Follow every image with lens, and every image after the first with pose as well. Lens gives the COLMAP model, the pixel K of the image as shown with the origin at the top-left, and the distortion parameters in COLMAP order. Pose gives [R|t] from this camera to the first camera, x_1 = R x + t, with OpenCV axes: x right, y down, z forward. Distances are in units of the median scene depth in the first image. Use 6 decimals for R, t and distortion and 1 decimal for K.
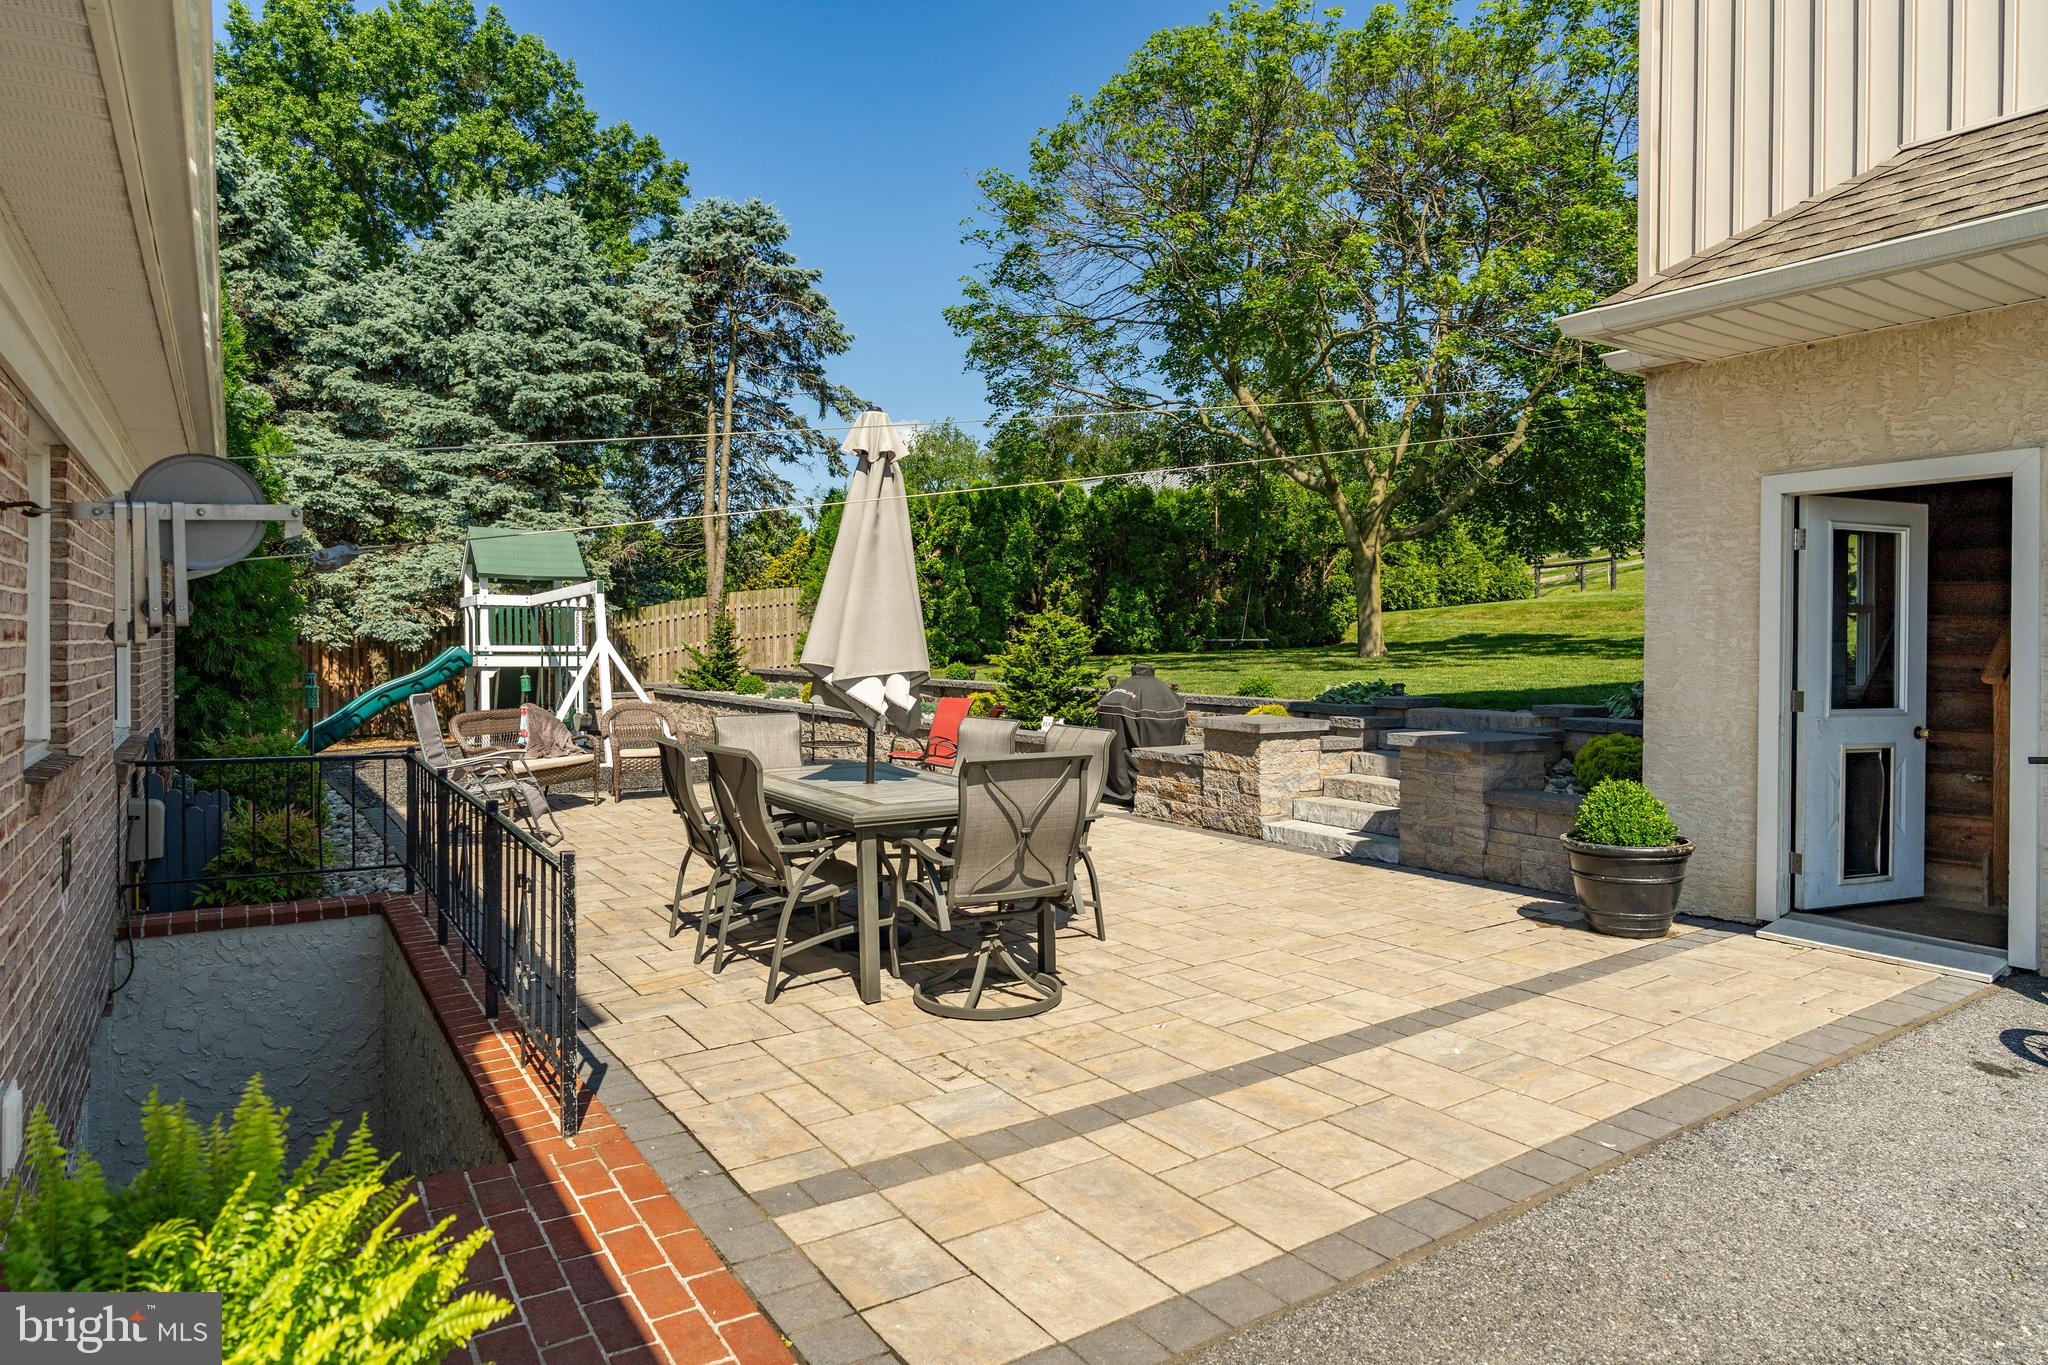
lens RADIAL K [[1209.8, 0, 1044.9], [0, 1209.8, 645.6], [0, 0, 1]] dist [-0.009005, 0.003417]
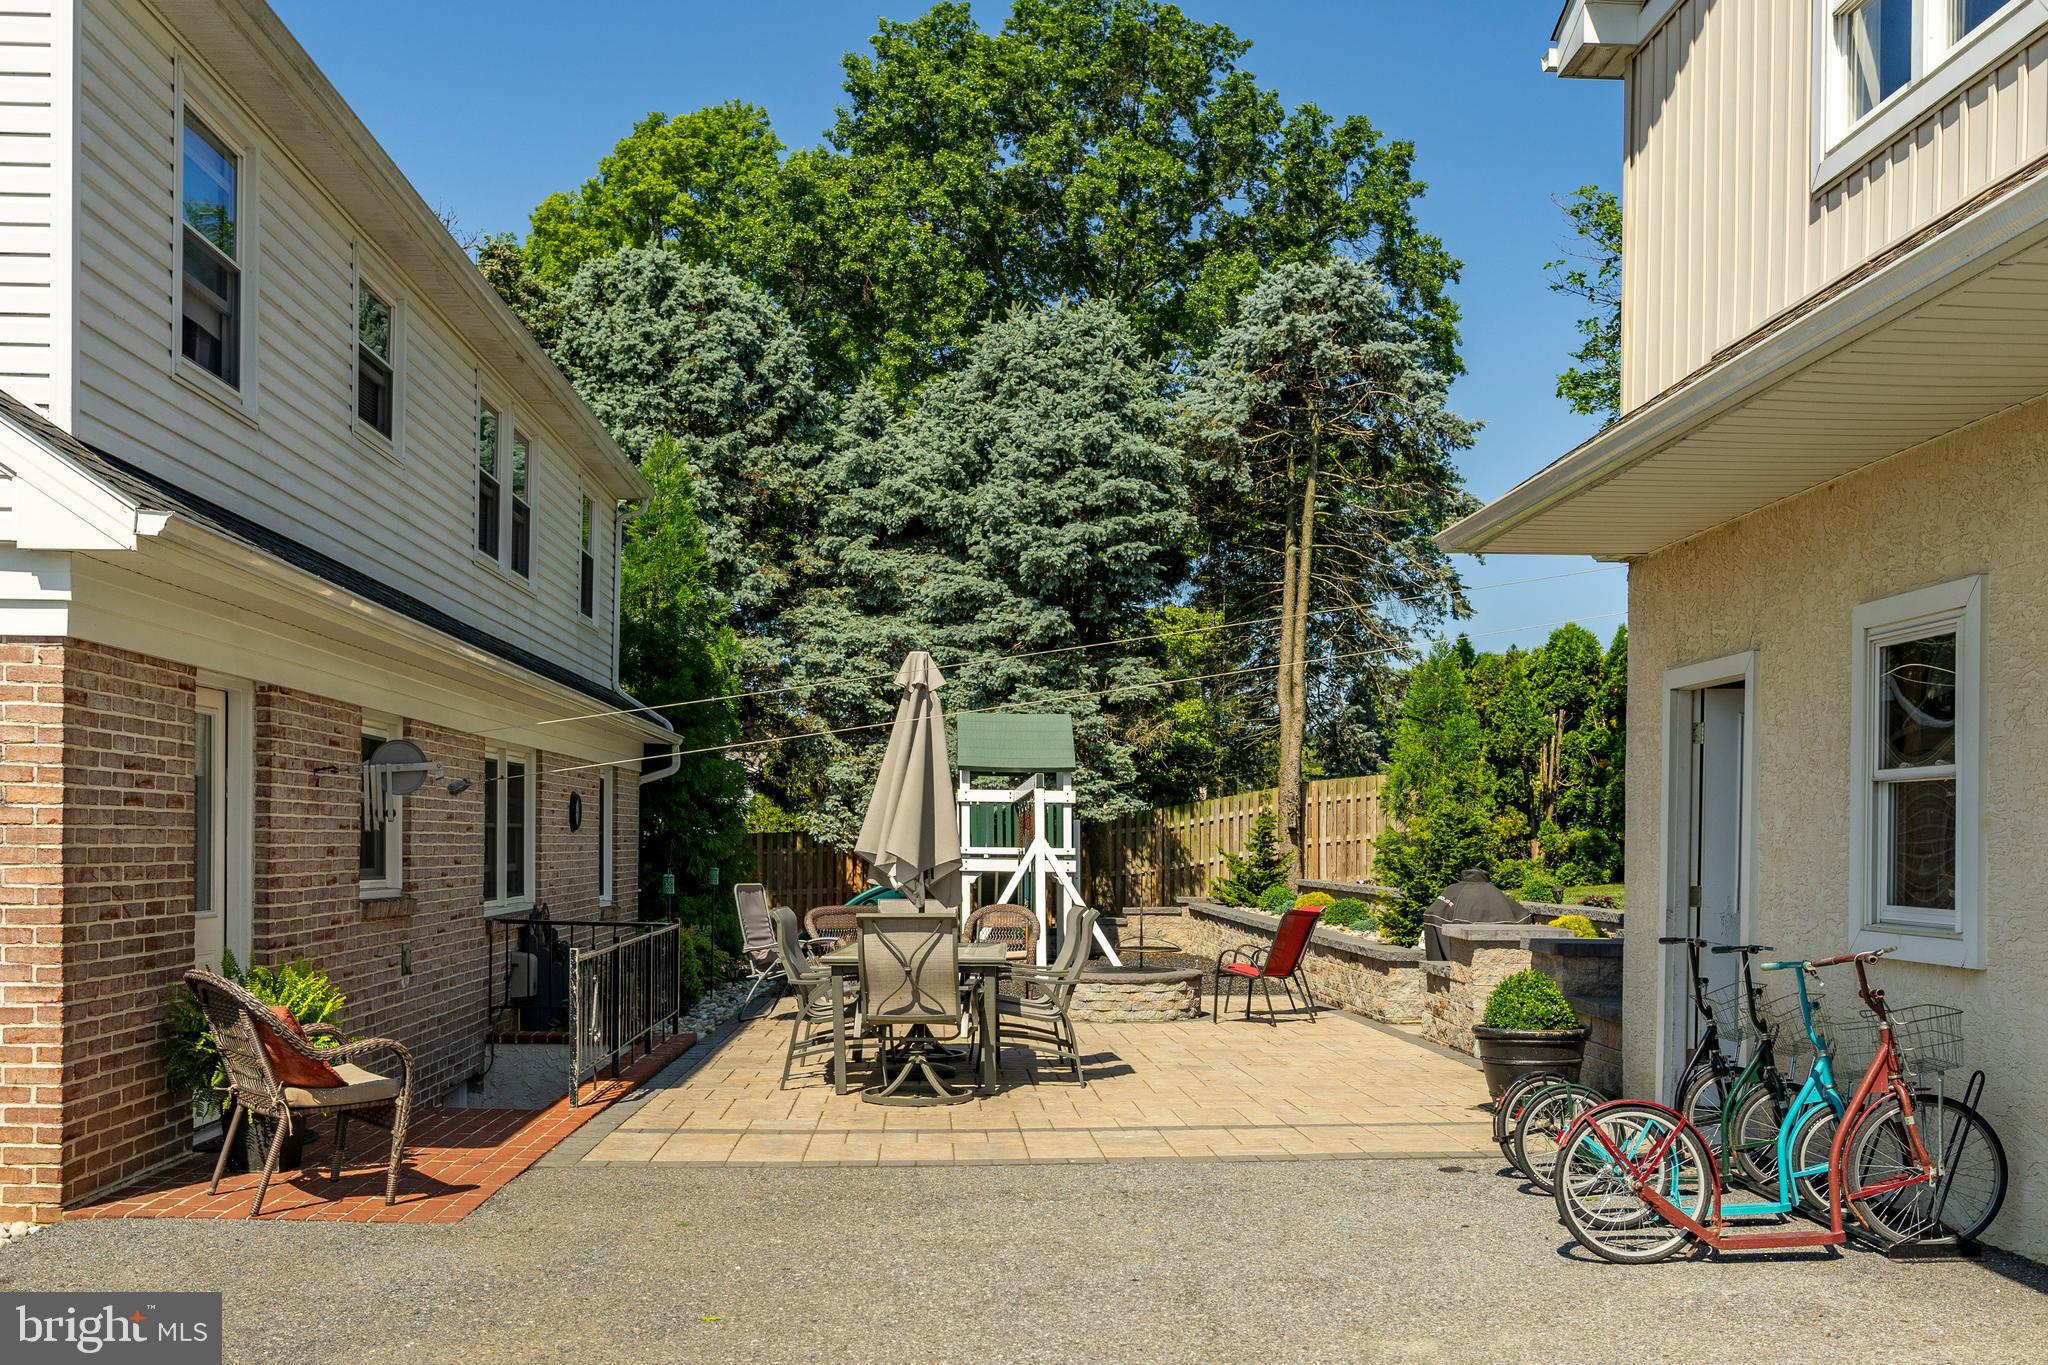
lens RADIAL K [[1994.3, 0, 1029.7], [0, 1994.3, 865.5], [0, 0, 1]] dist [0.004742, 0.000000]
pose [[0.855503, 0.010048, -0.517701, 0.288798], [-0.008342, 0.999949, 0.005623, 0.004361], [0.517731, -0.000491, 0.855543, -0.198792]]
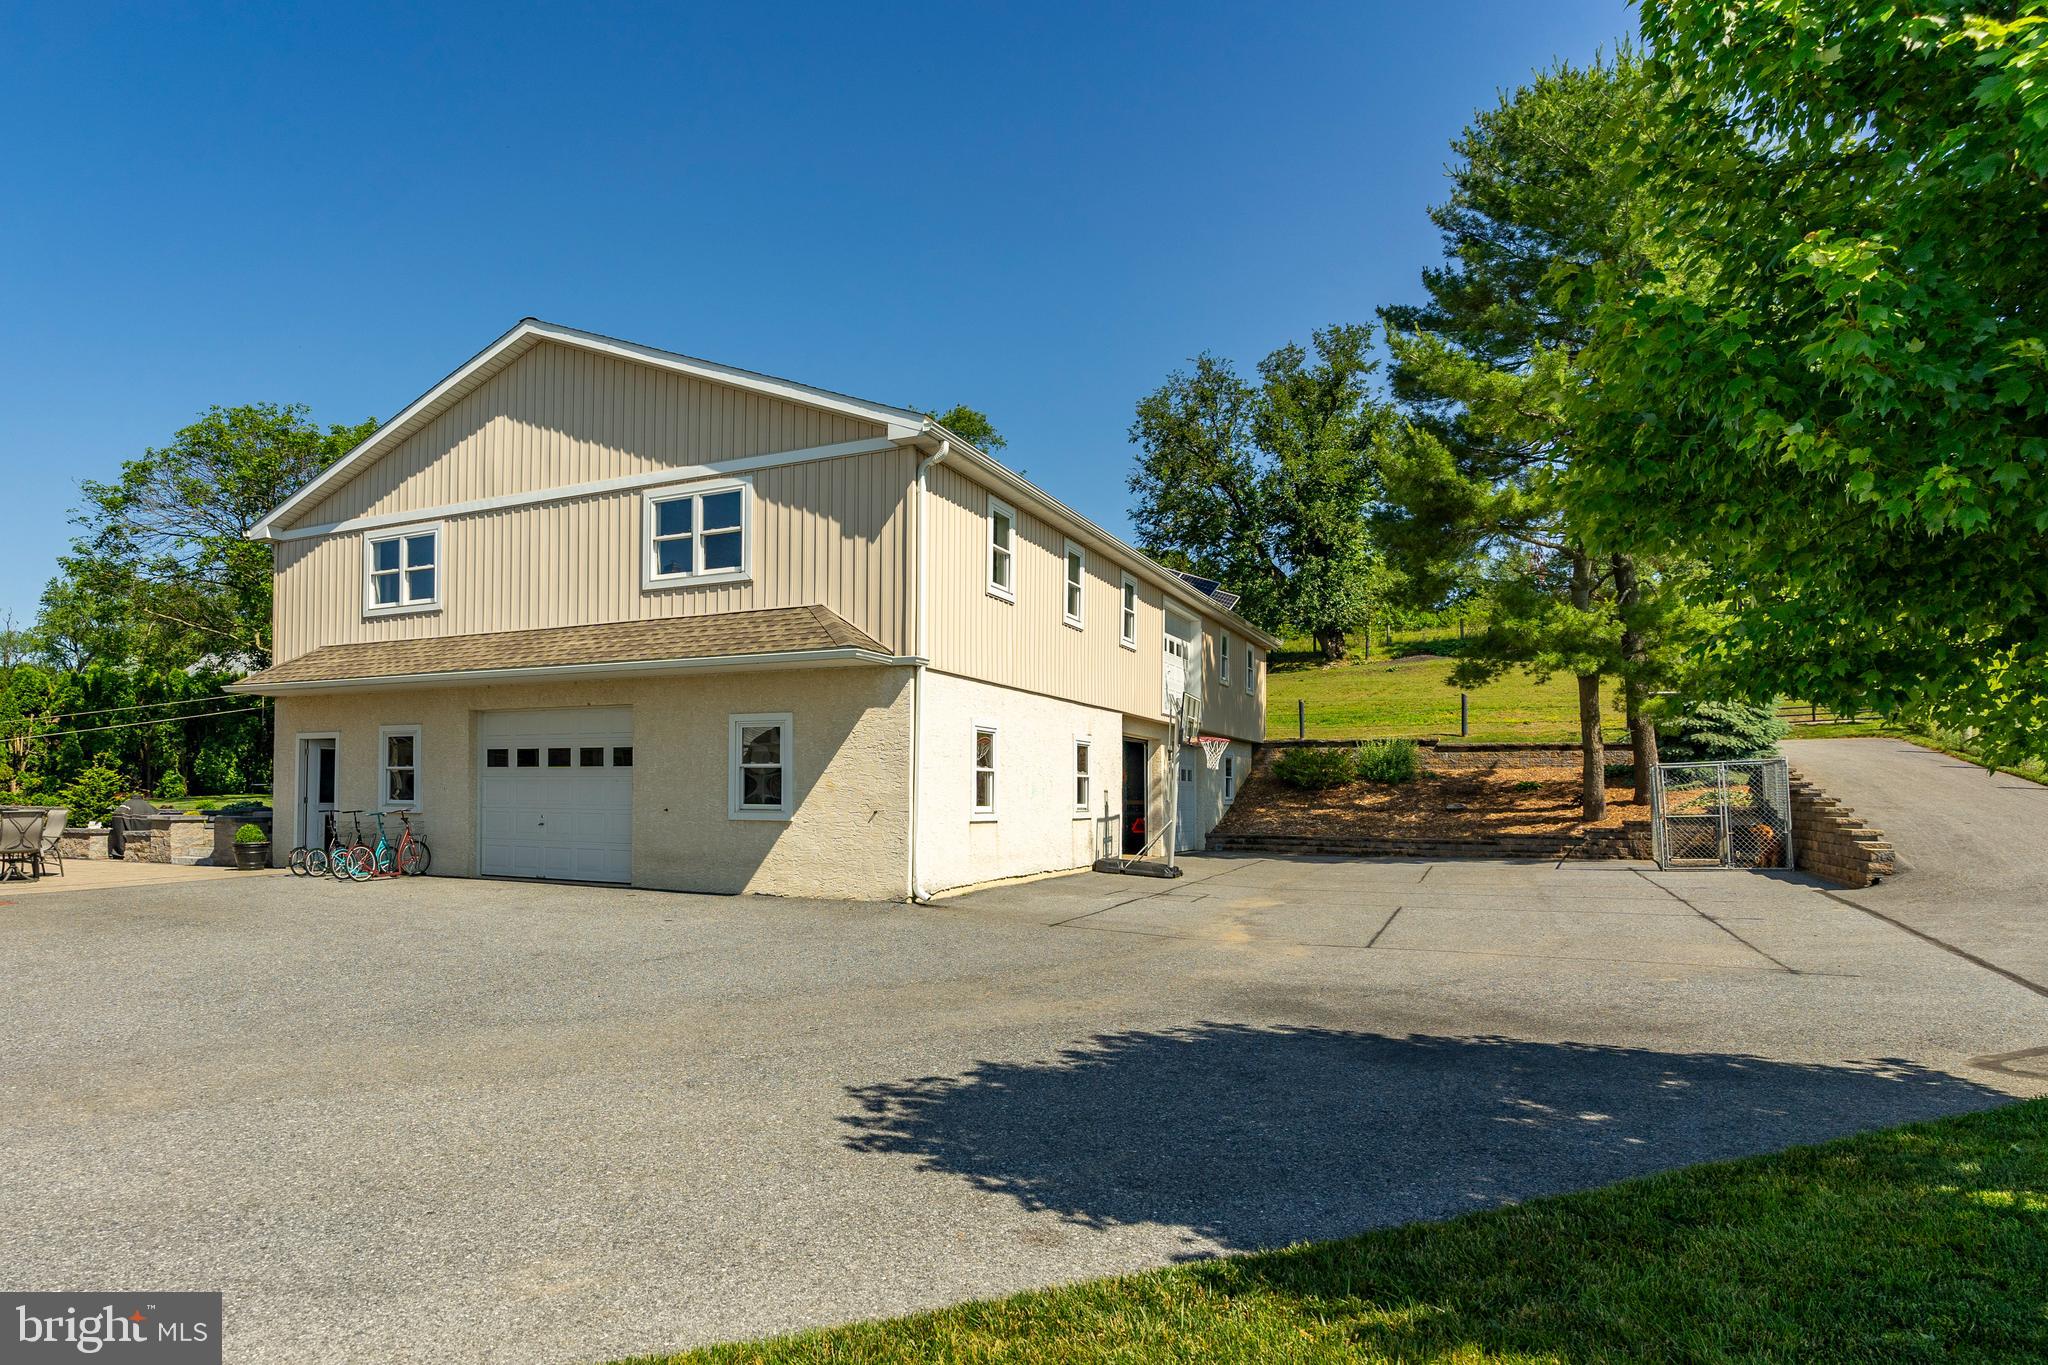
lens RADIAL K [[1198.4, 0, 814.5], [0, 1198.4, 765.7], [0, 0, 1]] dist [0.006235, 0.000288]
pose [[0.903337, 0.011142, 0.428787, 0.134193], [-0.001001, 0.999715, -0.023870, 0.007952], [-0.428931, 0.021134, 0.903090, -0.761873]]
